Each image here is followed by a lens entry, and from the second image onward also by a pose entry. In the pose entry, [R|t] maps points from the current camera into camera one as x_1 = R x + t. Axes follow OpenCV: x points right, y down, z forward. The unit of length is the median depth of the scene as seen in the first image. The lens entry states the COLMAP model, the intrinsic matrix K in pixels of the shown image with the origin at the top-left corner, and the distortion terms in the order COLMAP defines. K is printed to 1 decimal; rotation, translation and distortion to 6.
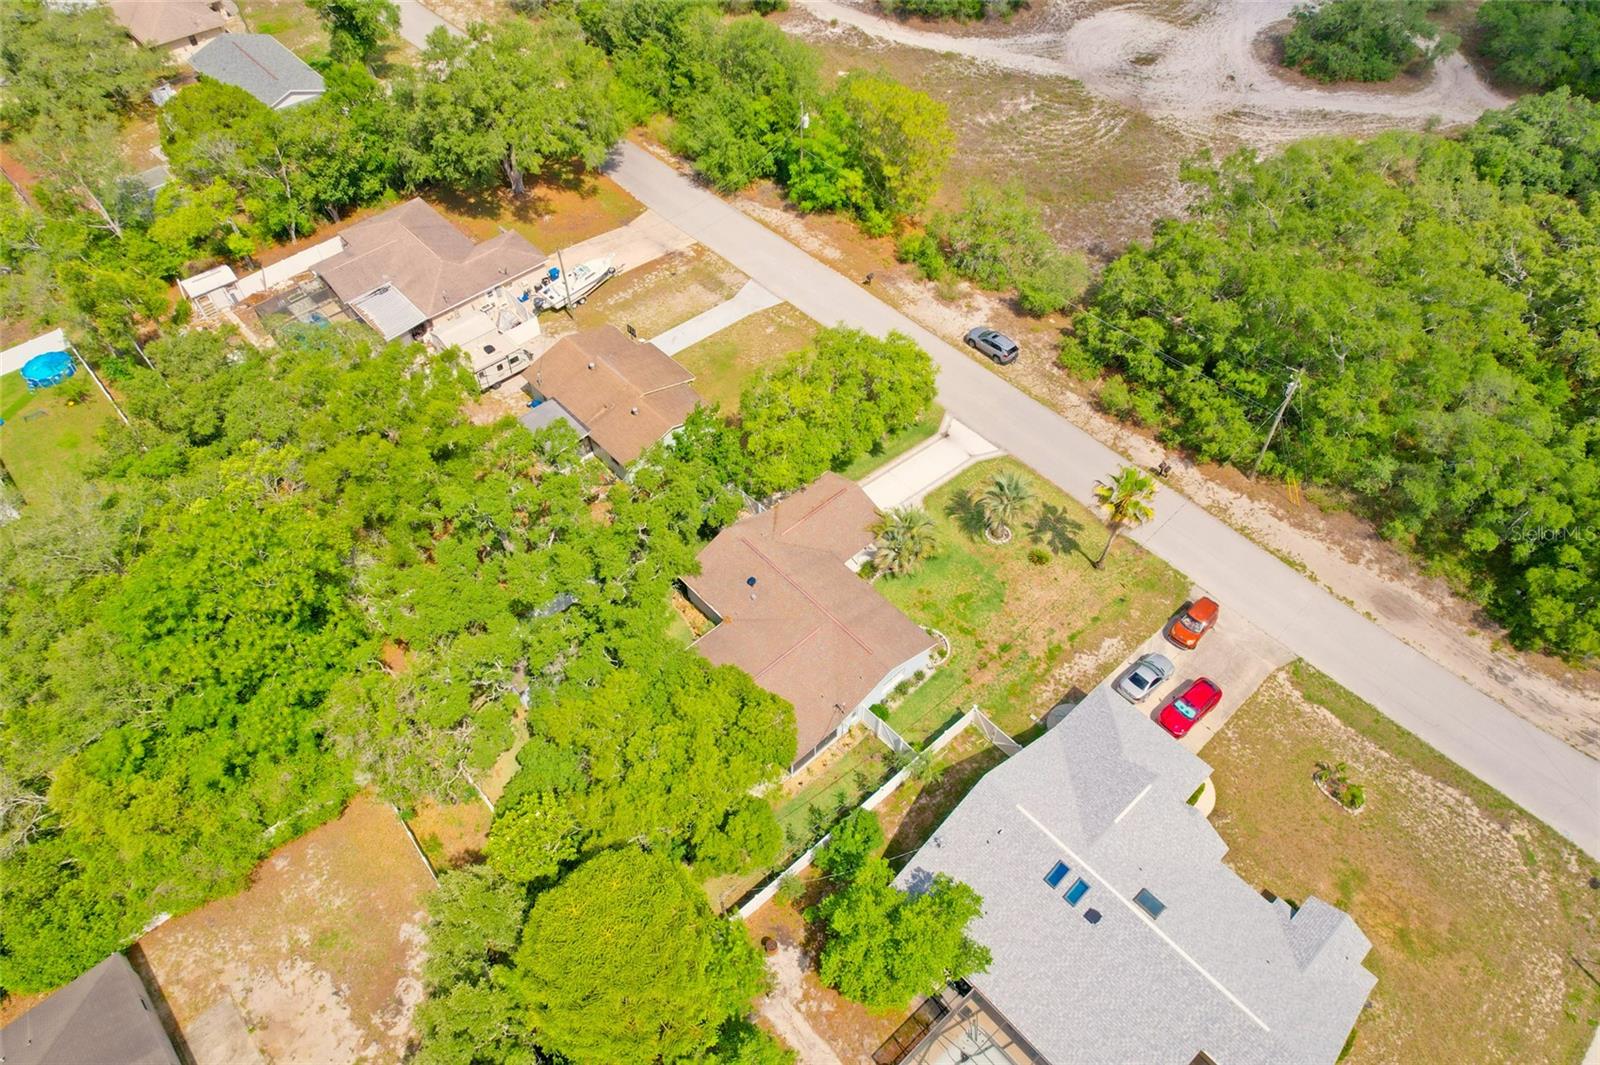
lens RADIAL K [[1017.4, 0, 804.1], [0, 1017.4, 536.3], [0, 0, 1]] dist [-0.070740, 0.063921]
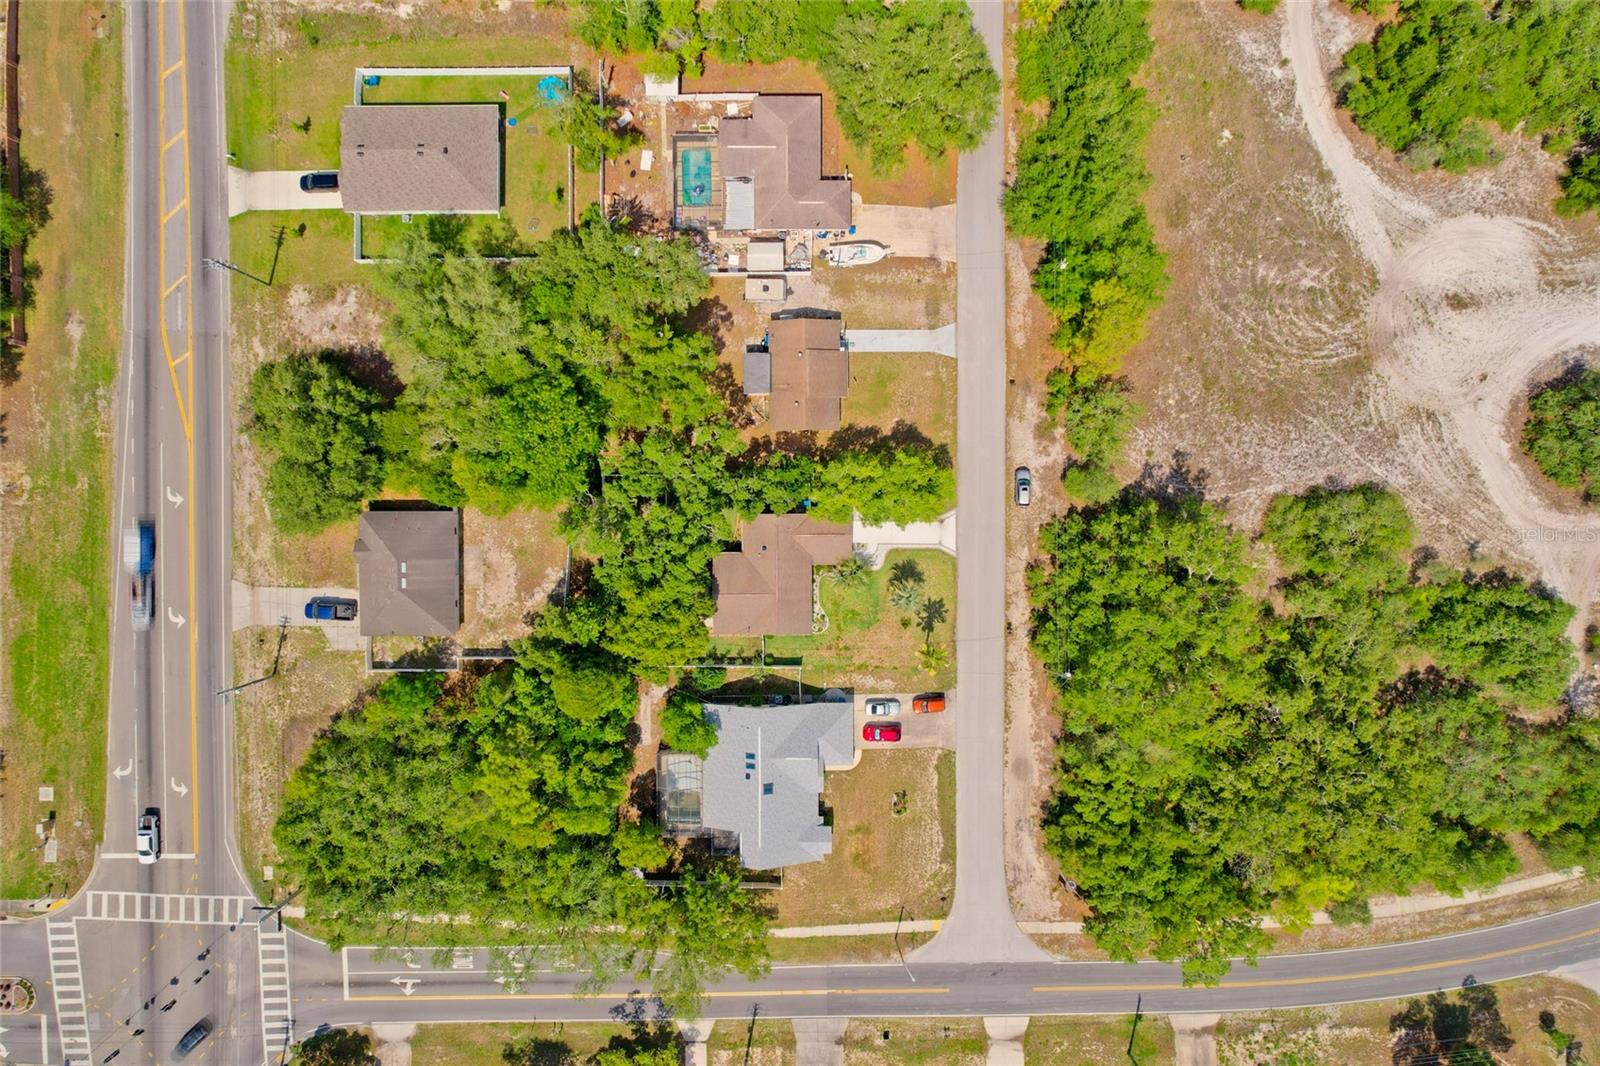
lens RADIAL K [[1017.4, 0, 804.1], [0, 1017.4, 536.8], [0, 0, 1]] dist [-0.070740, 0.063921]
pose [[0.736418, 0.676253, 0.019262, -0.037353], [-0.529041, 0.557896, 0.639428, -0.986925], [0.421669, -0.481077, 0.768610, -0.358151]]
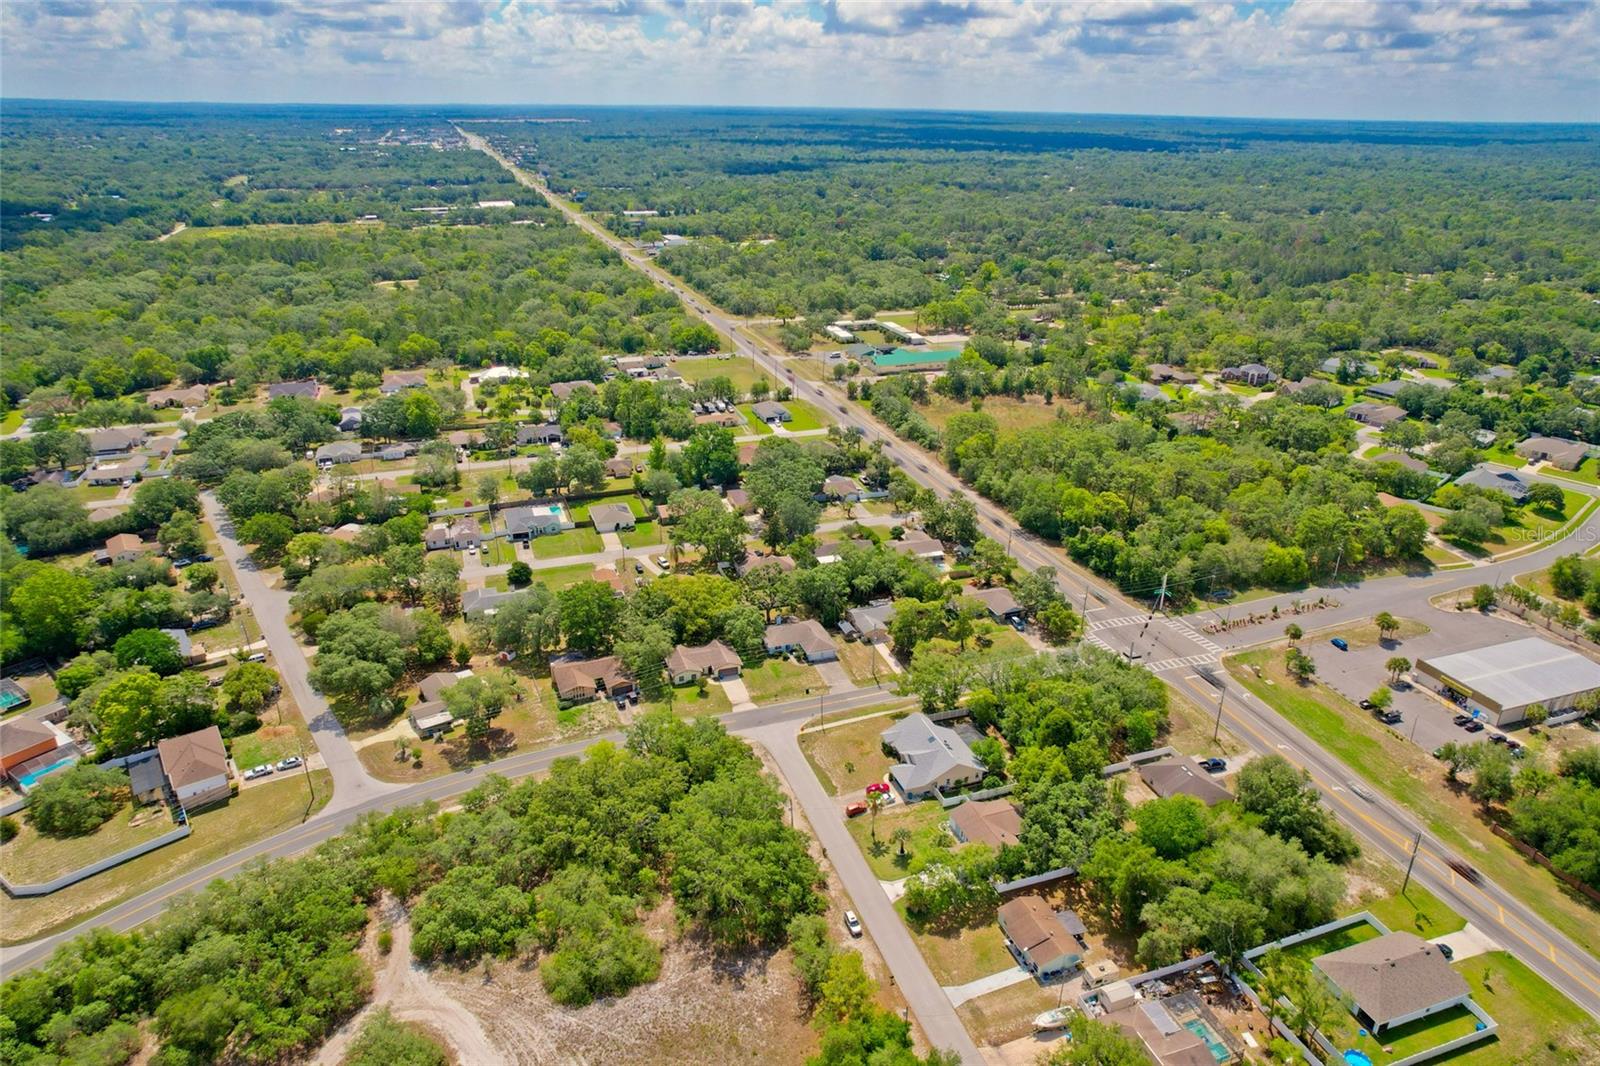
lens RADIAL K [[1017.4, 0, 804.1], [0, 1017.4, 536.8], [0, 0, 1]] dist [-0.070740, 0.063921]
pose [[-0.919721, -0.171405, 0.353176, -0.319131], [0.293452, 0.297415, 0.908532, -2.383311], [-0.260767, 0.939236, -0.223240, 0.779164]]
